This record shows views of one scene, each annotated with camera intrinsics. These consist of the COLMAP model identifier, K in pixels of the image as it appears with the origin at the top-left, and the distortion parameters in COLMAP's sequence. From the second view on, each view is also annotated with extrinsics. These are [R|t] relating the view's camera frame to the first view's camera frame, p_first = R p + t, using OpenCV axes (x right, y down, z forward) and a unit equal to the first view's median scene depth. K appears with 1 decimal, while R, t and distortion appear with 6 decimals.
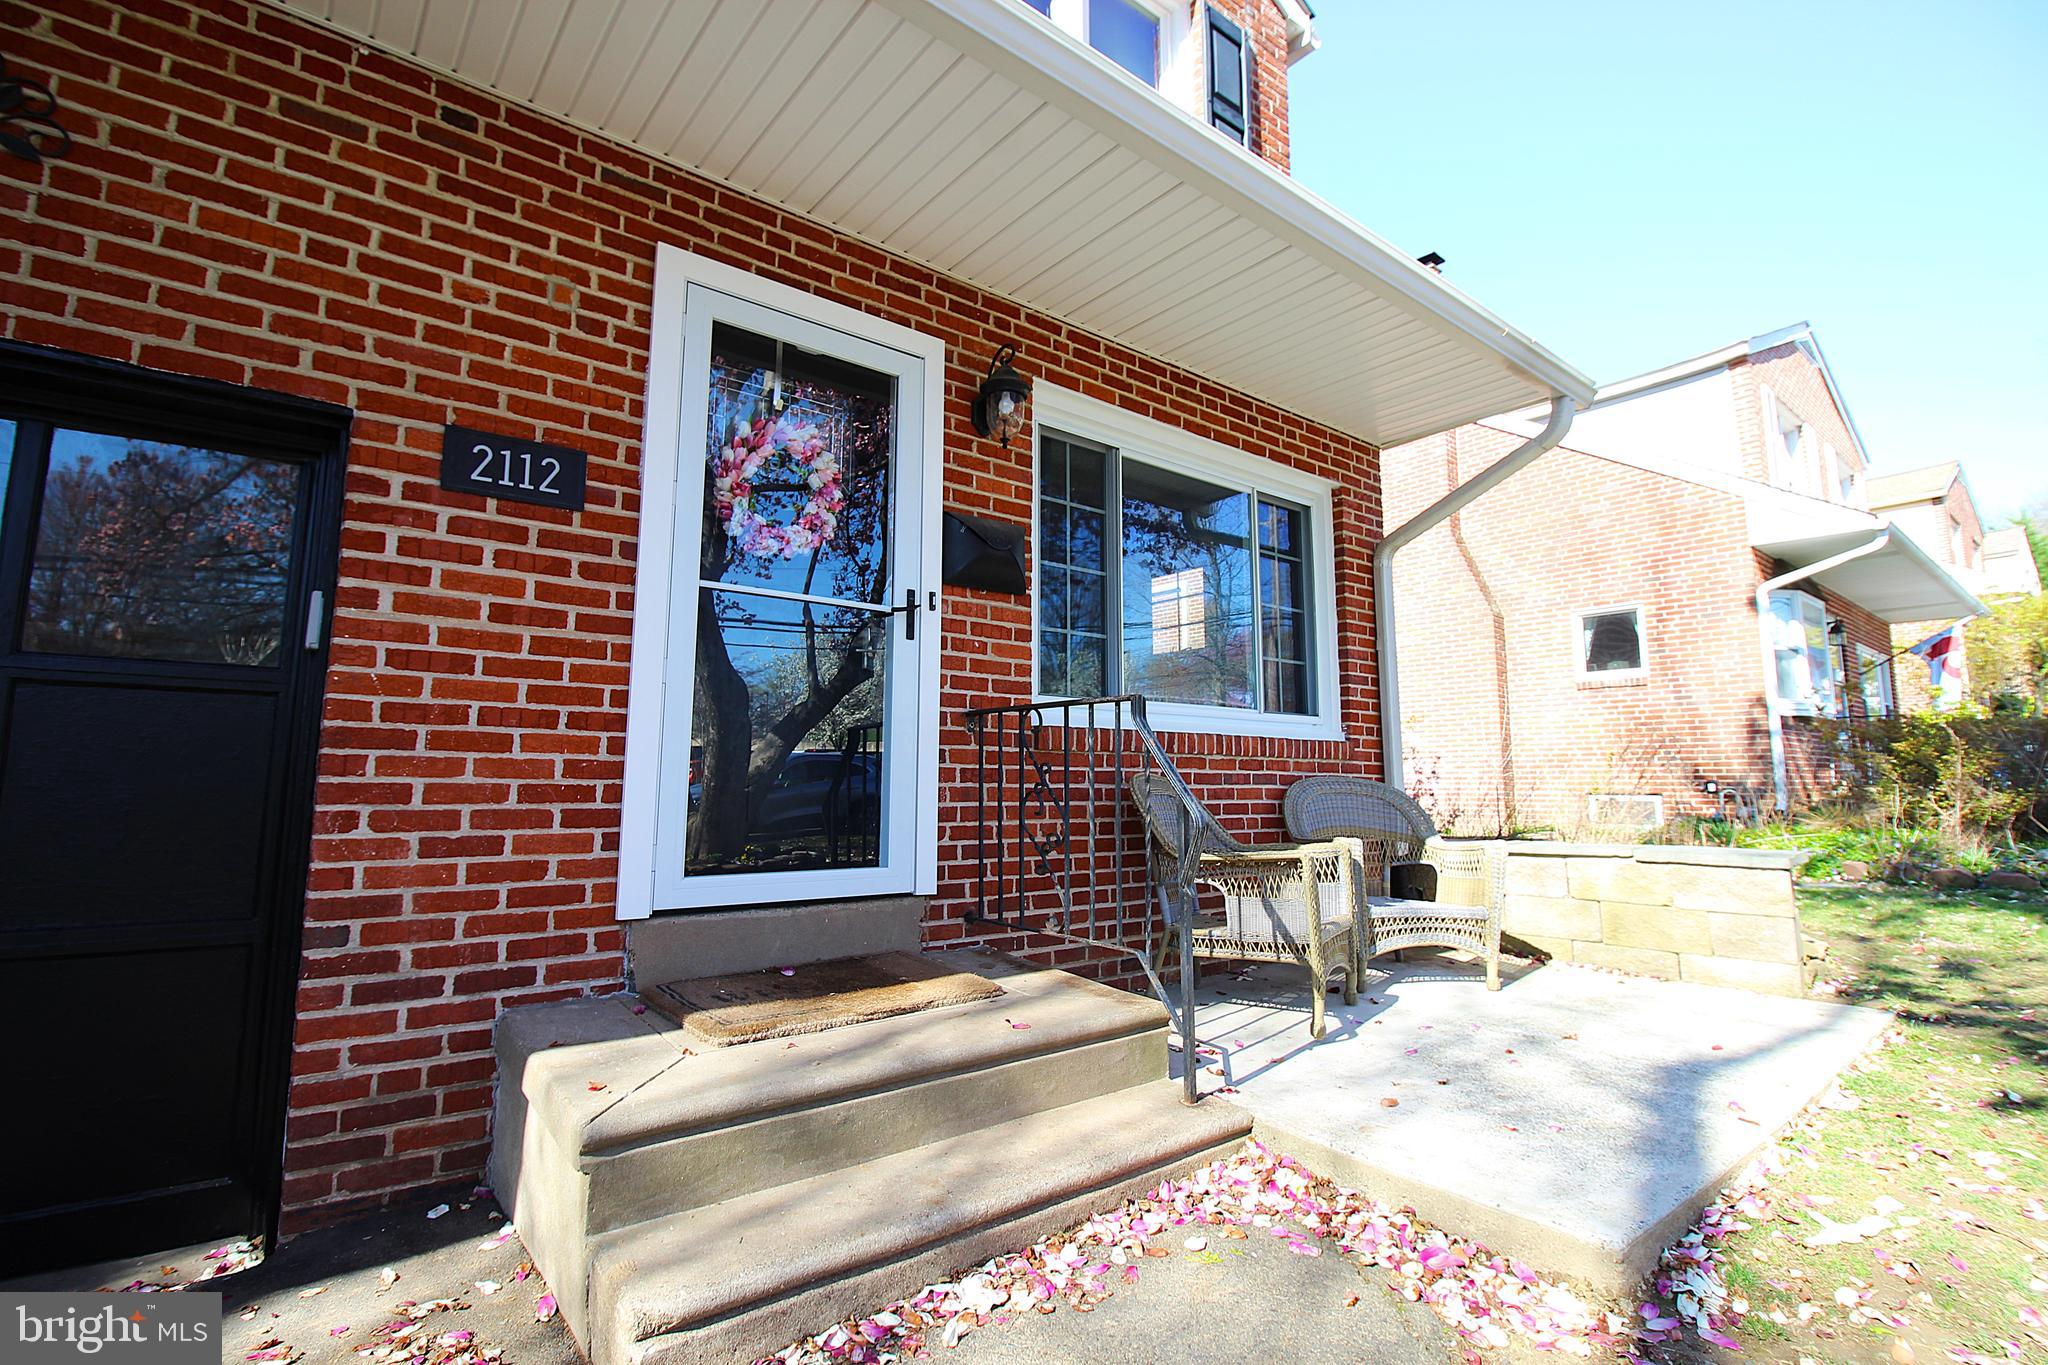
lens RADIAL K [[946.6, 0, 1031.2], [0, 946.6, 661.2], [0, 0, 1]] dist [0.001849, -0.015394]
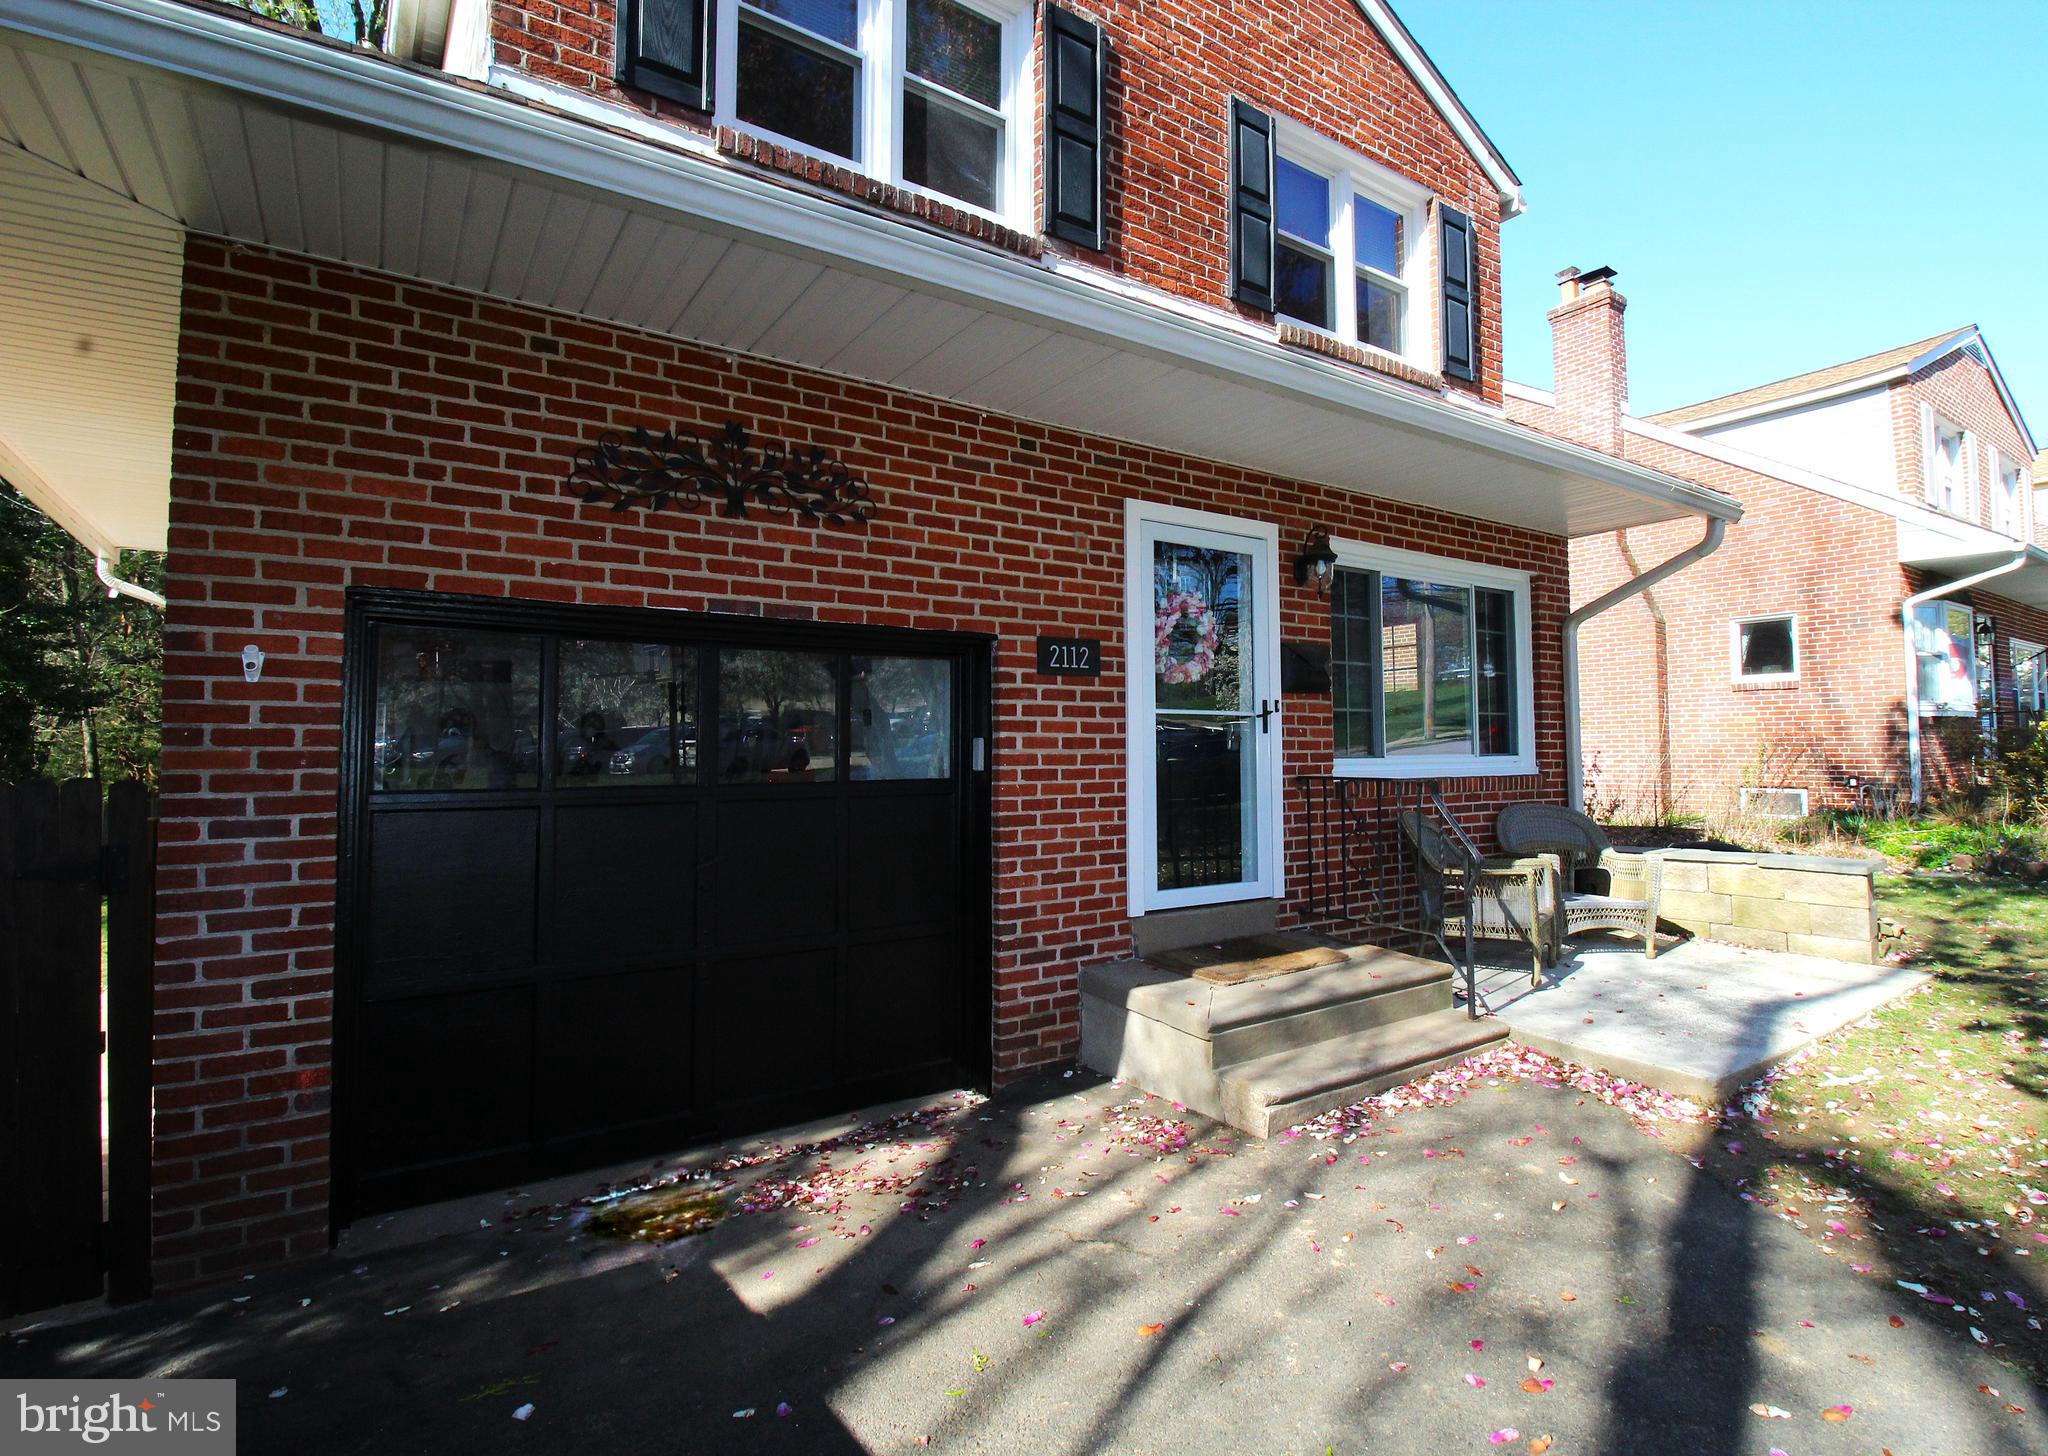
lens RADIAL K [[999.6, 0, 1100.3], [0, 999.6, 705.1], [0, 0, 1]] dist [0.002249, -0.014724]
pose [[0.998656, -0.012814, -0.050219, -0.339342], [0.016896, 0.996513, 0.081707, -0.221887], [0.048997, -0.082445, 0.995390, -0.665907]]
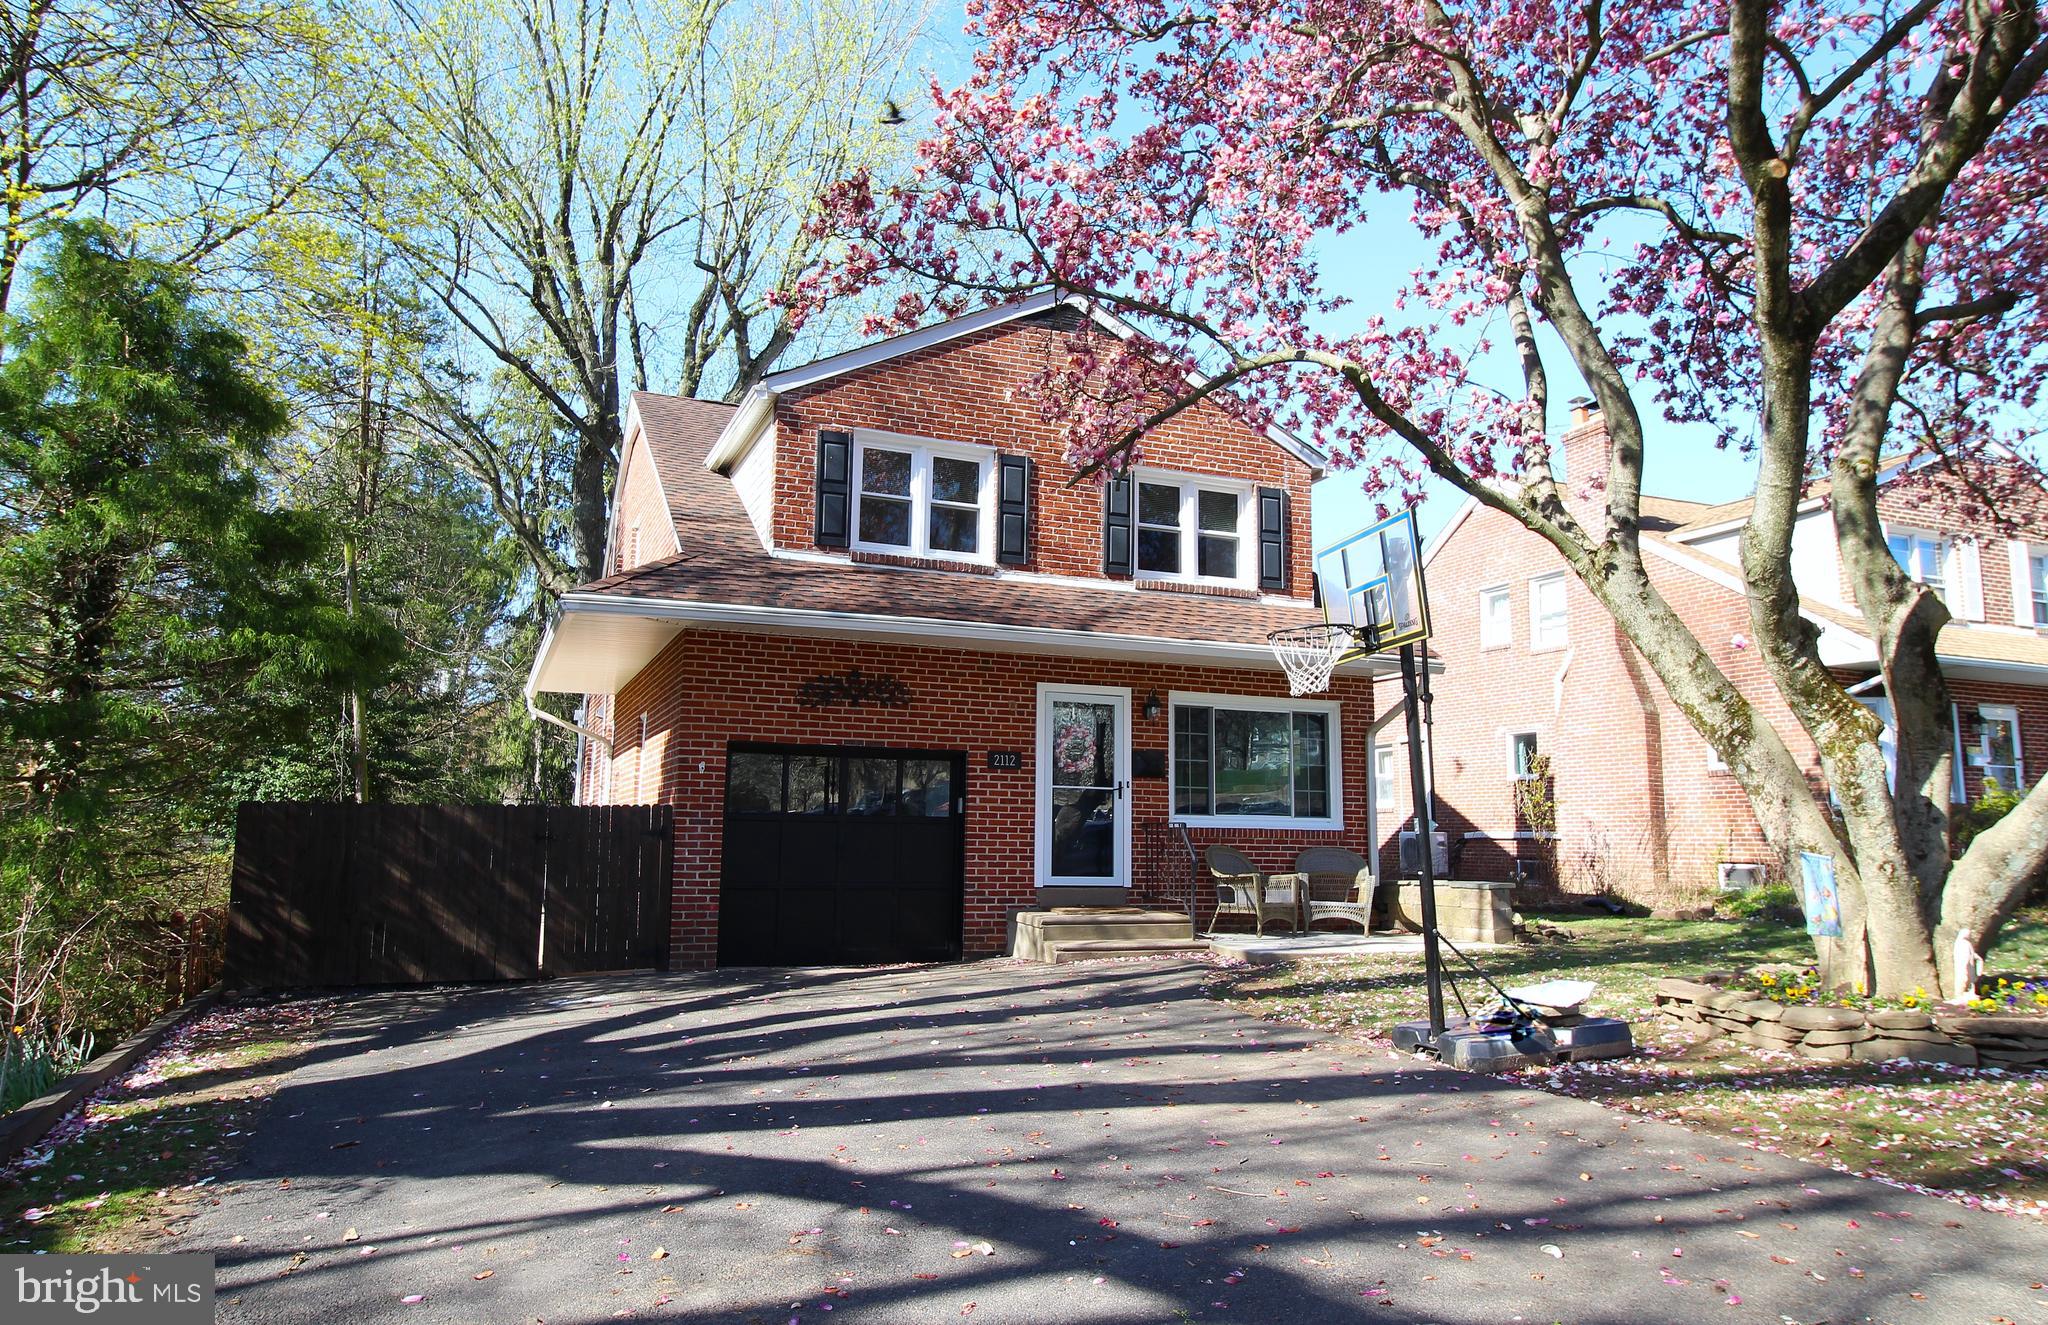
lens RADIAL K [[1261.5, 0, 1024.0], [0, 1261.5, 662.5], [0, 0, 1]] dist [0.022498, 0.000044]
pose [[0.956274, -0.034754, -0.290399, 0.787999], [0.029704, 0.999321, -0.021780, -0.395646], [0.290958, 0.012202, 0.956658, -3.020587]]
